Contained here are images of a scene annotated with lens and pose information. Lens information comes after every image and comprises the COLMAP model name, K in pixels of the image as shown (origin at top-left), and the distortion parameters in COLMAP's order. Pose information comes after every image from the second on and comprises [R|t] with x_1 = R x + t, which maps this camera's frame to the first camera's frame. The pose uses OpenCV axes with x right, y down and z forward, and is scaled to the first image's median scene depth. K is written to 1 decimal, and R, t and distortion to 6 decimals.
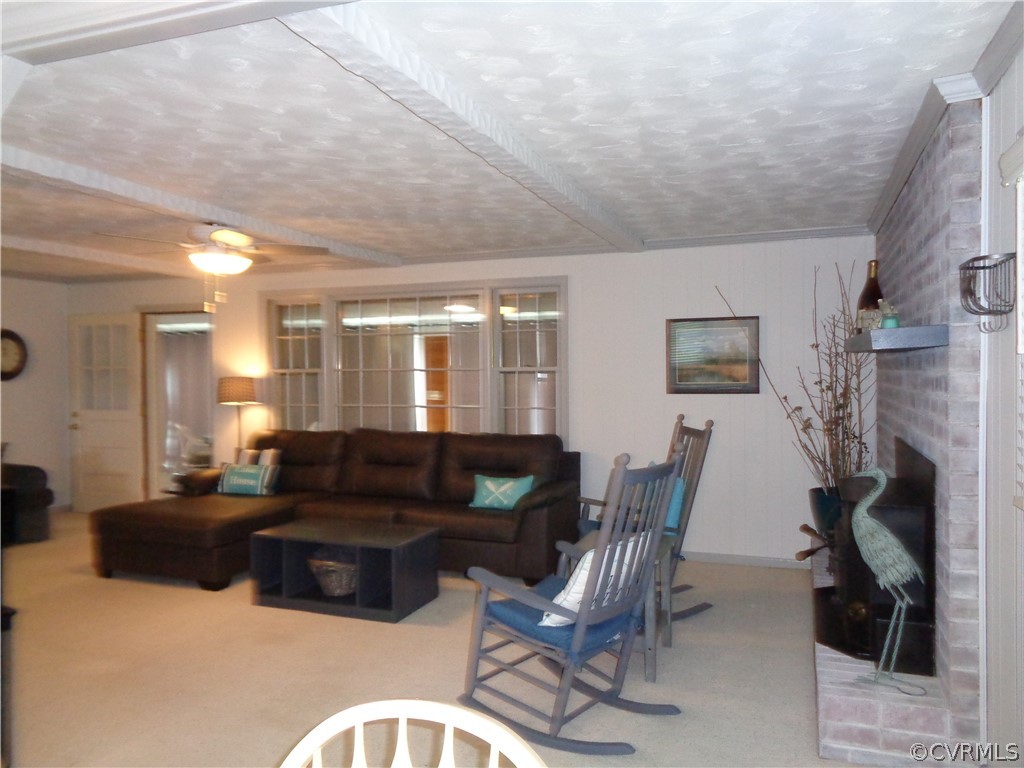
lens RADIAL K [[776.9, 0, 512.0], [0, 776.9, 384.0], [0, 0, 1]] dist [0.003409, 0.038671]
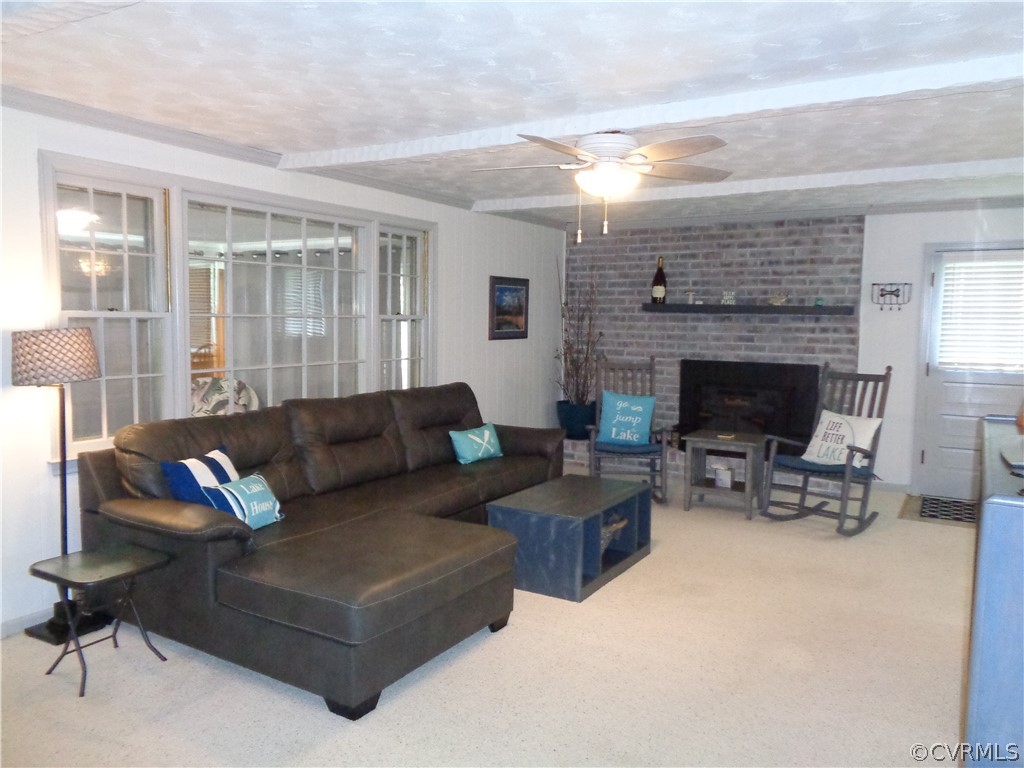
lens RADIAL K [[776.9, 0, 512.0], [0, 776.9, 384.0], [0, 0, 1]] dist [0.003409, 0.038671]
pose [[0.175408, -0.075654, 0.981585, -0.901584], [0.002019, 0.997069, 0.076487, -0.010549], [-0.984494, -0.011435, 0.175047, 0.730078]]
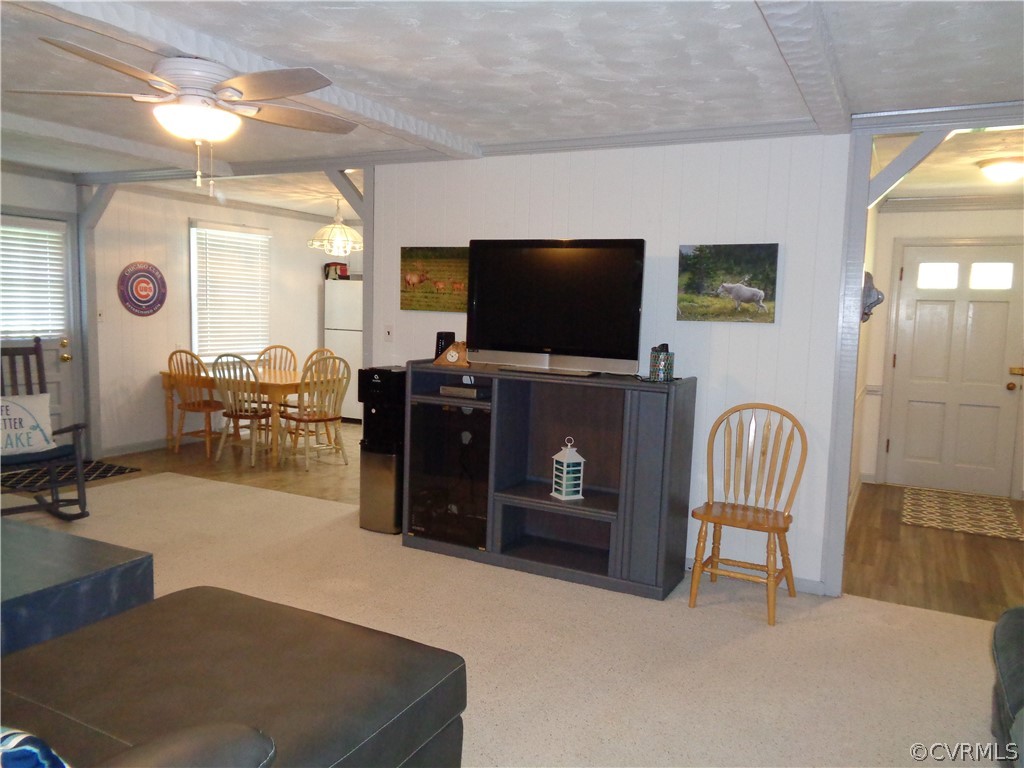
lens RADIAL K [[767.5, 0, 512.0], [0, 767.5, 384.0], [0, 0, 1]] dist [0.011357, -0.028795]
pose [[-0.991757, -0.036150, 0.122929, -0.539006], [-0.021819, 0.993011, 0.115988, -0.018472], [-0.126263, 0.112350, -0.985614, 1.237646]]
